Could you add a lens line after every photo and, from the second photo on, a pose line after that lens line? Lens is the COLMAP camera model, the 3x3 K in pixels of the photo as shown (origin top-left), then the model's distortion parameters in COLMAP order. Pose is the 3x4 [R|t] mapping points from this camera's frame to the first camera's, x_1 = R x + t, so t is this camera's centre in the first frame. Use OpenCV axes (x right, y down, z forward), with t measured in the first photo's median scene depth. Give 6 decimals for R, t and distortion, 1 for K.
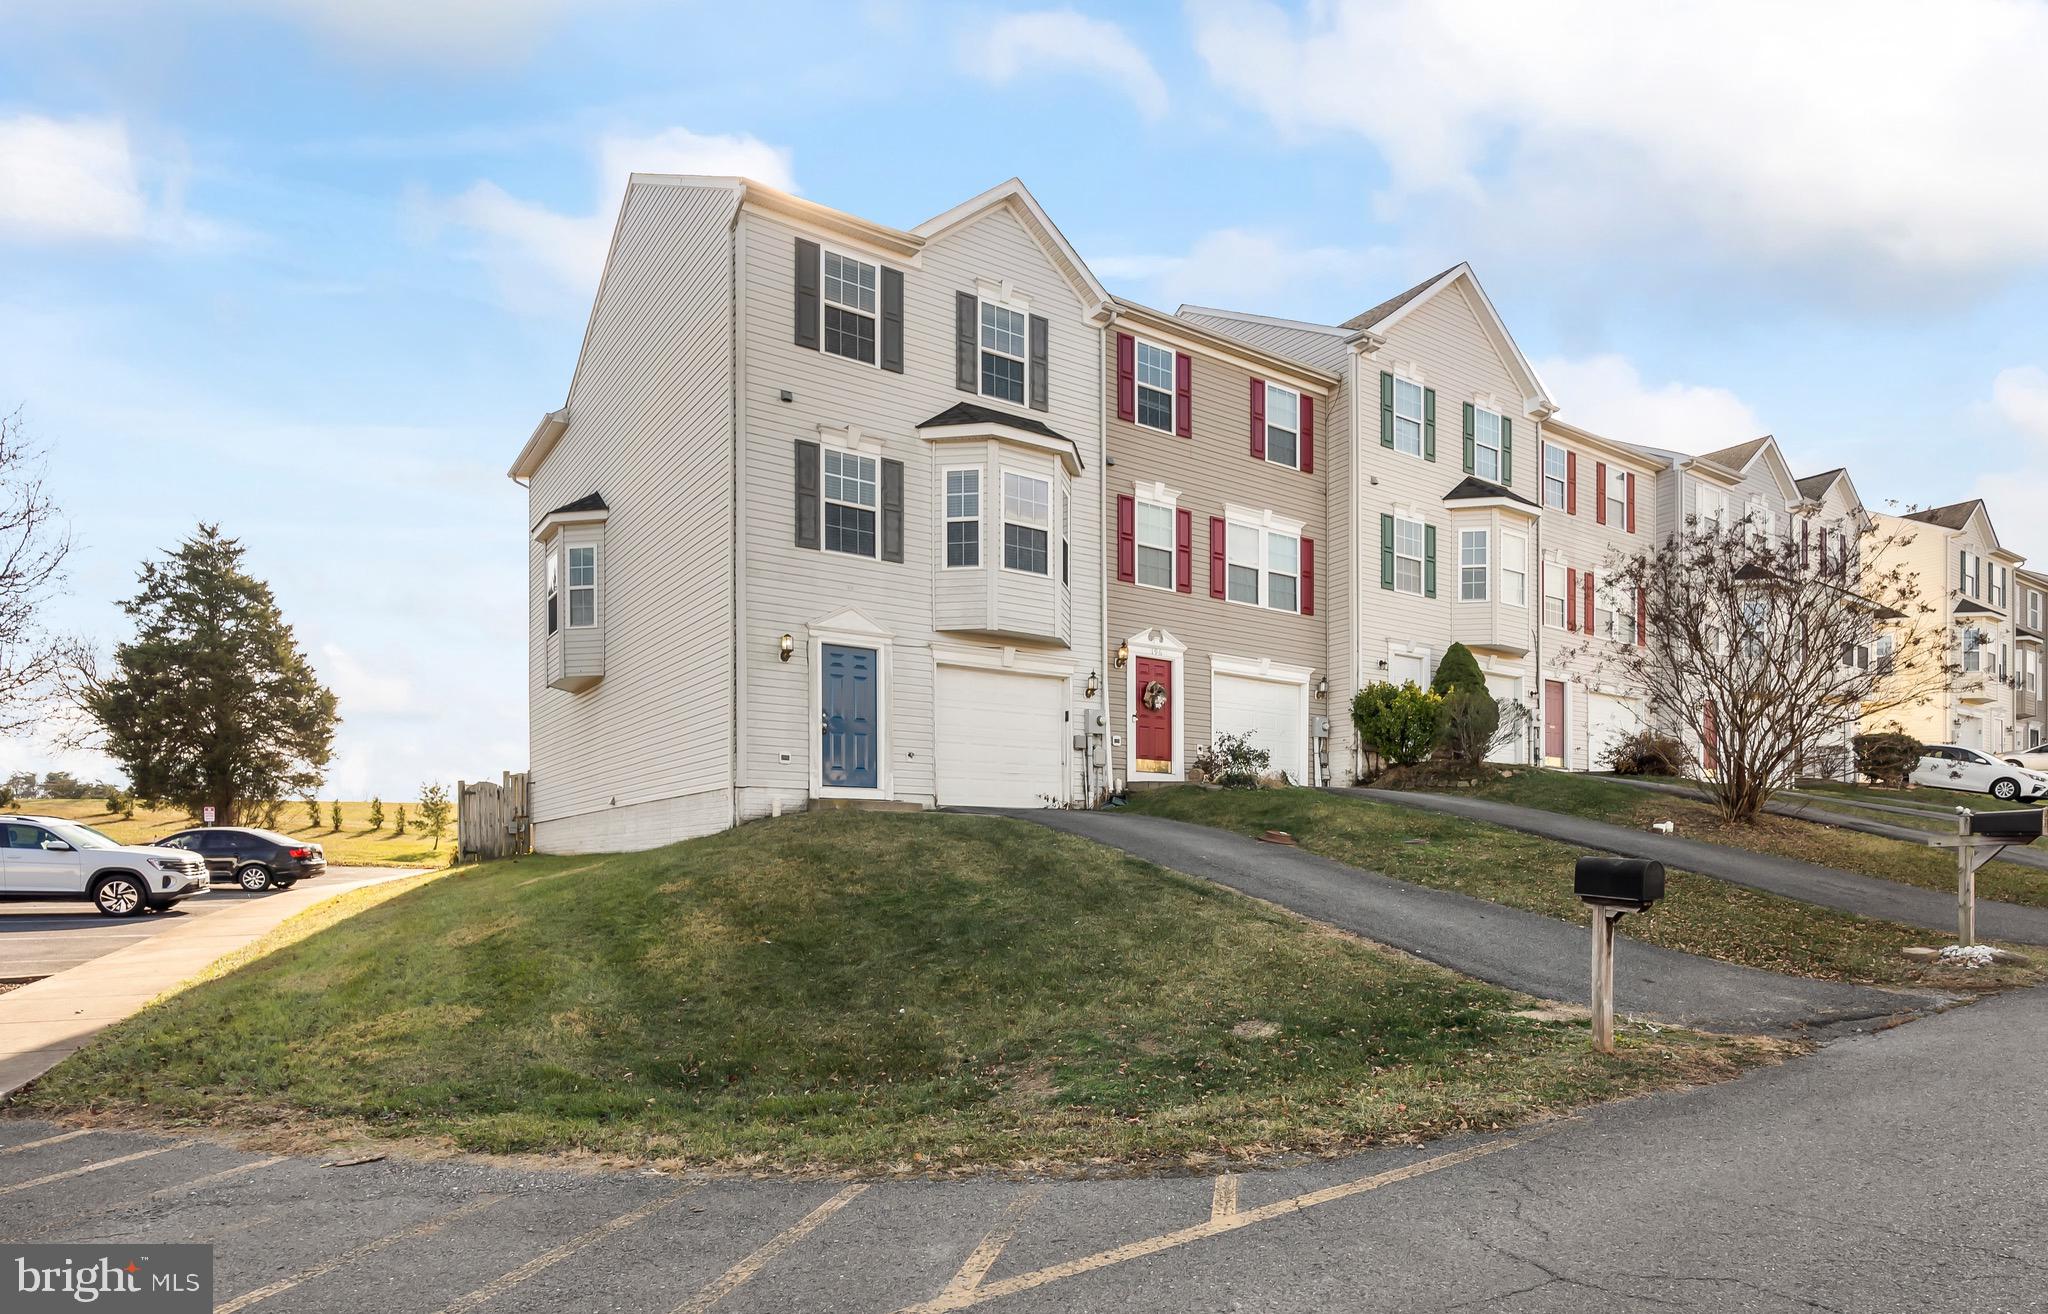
lens RADIAL K [[1085.5, 0, 1023.9], [0, 1085.5, 657.0], [0, 0, 1]] dist [-0.001411, -0.000647]
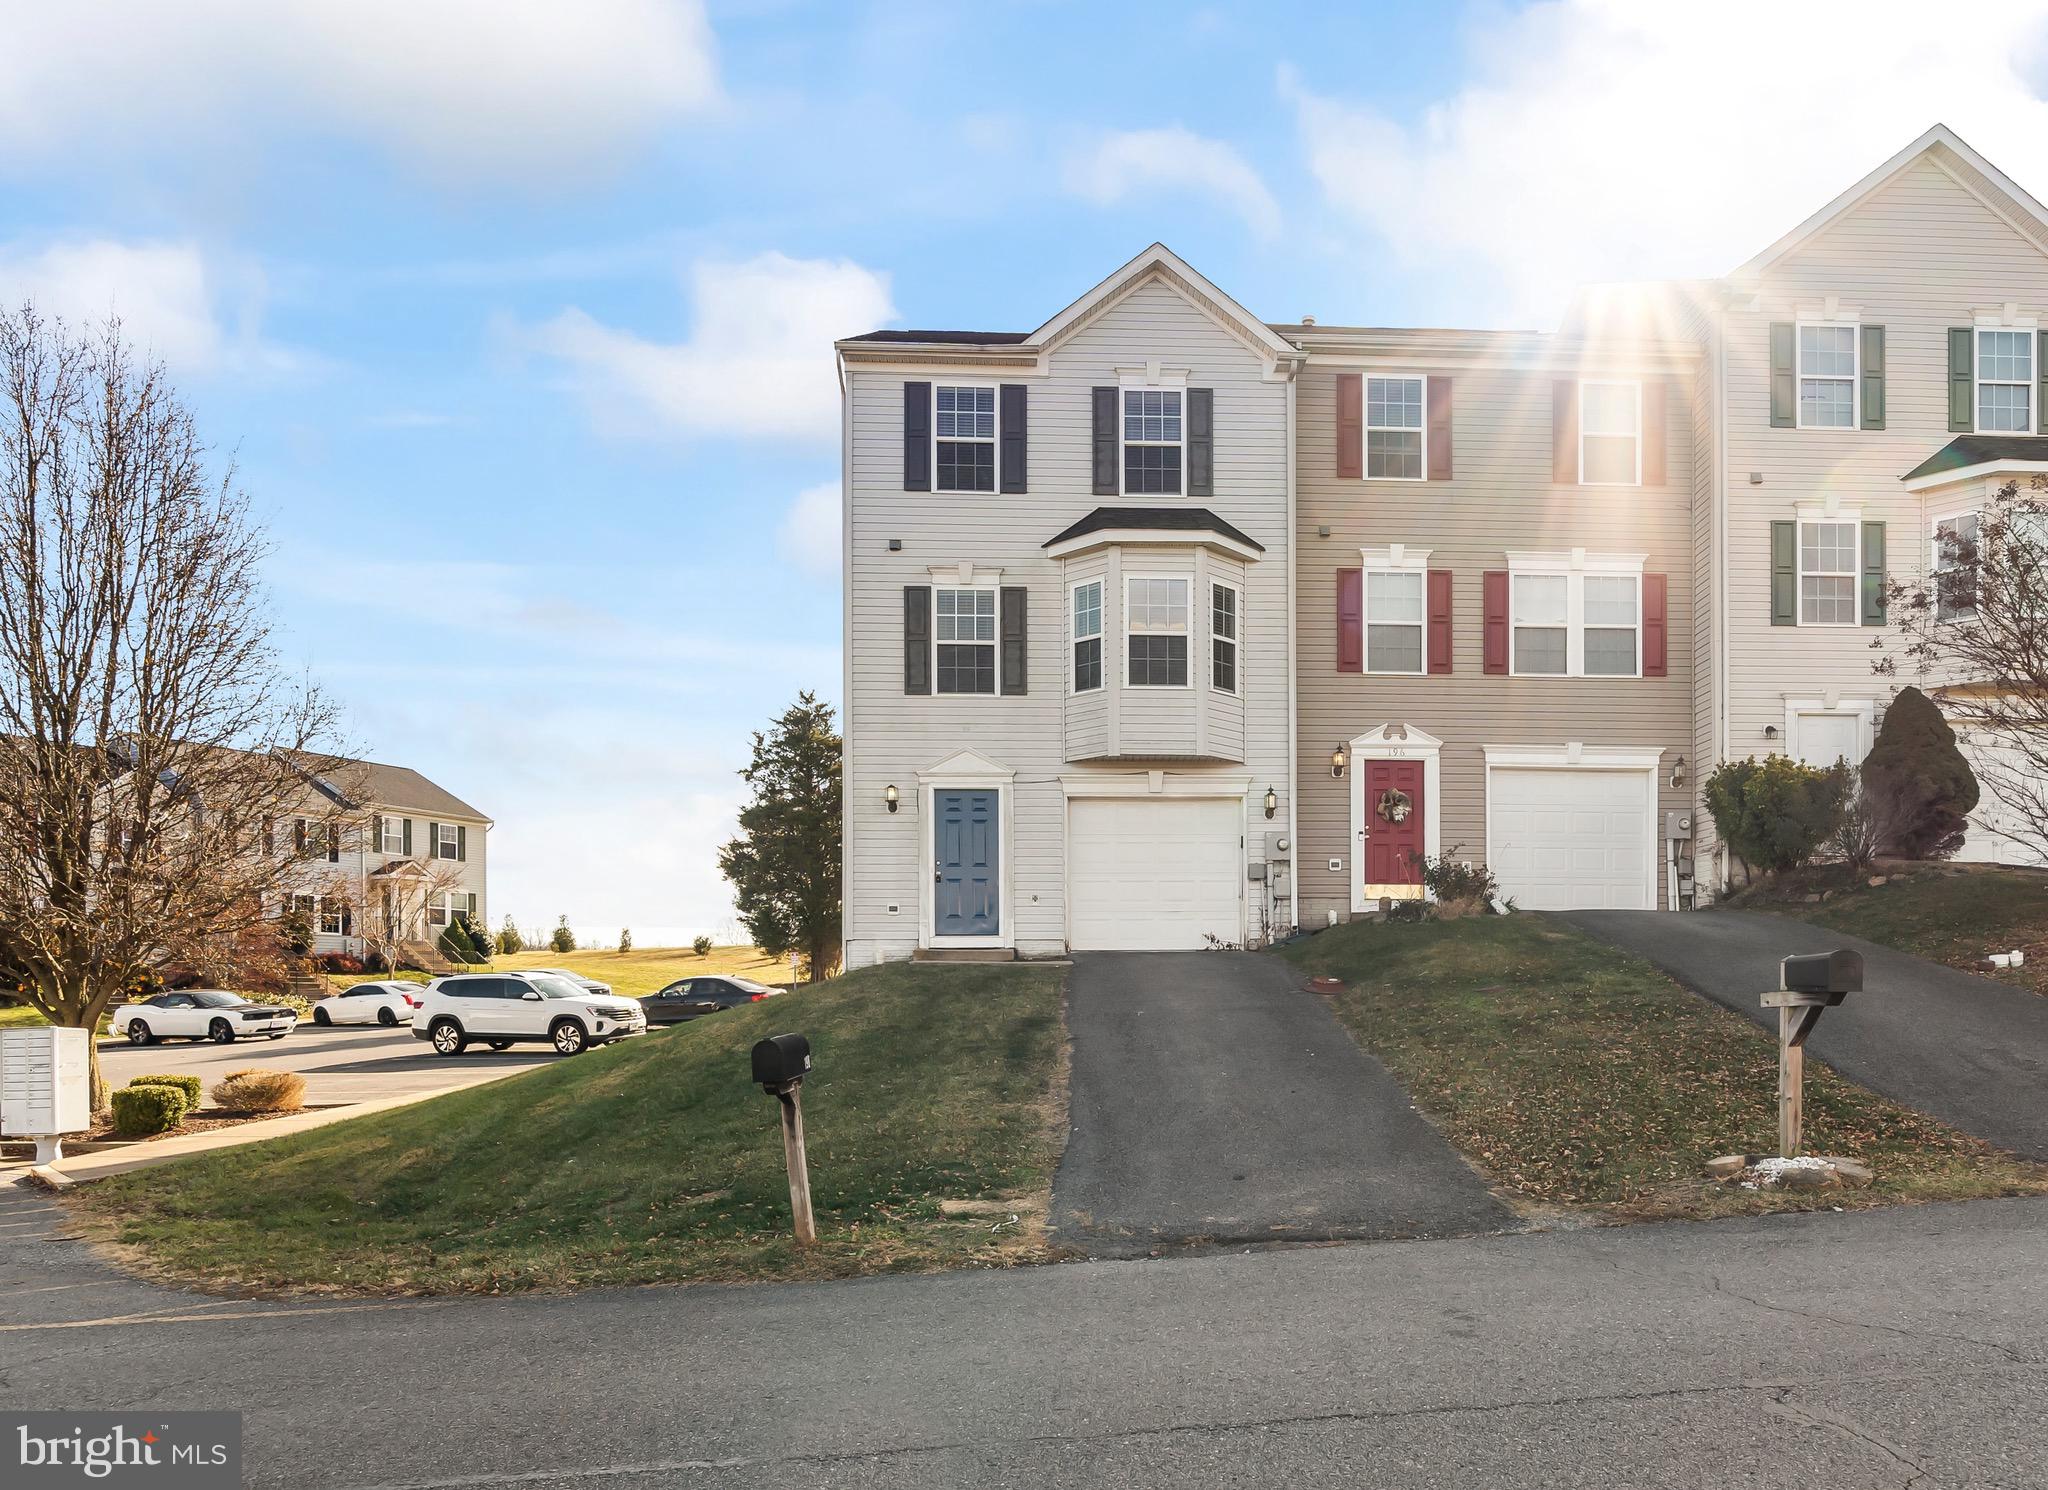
lens RADIAL K [[1246.3, 0, 1024.0], [0, 1246.3, 746.0], [0, 0, 1]] dist [-0.000519, 0.001227]
pose [[0.872830, -0.102665, -0.477104, 0.360162], [0.096920, 0.994615, -0.036716, -0.002073], [0.478304, -0.014194, 0.878079, 0.040973]]
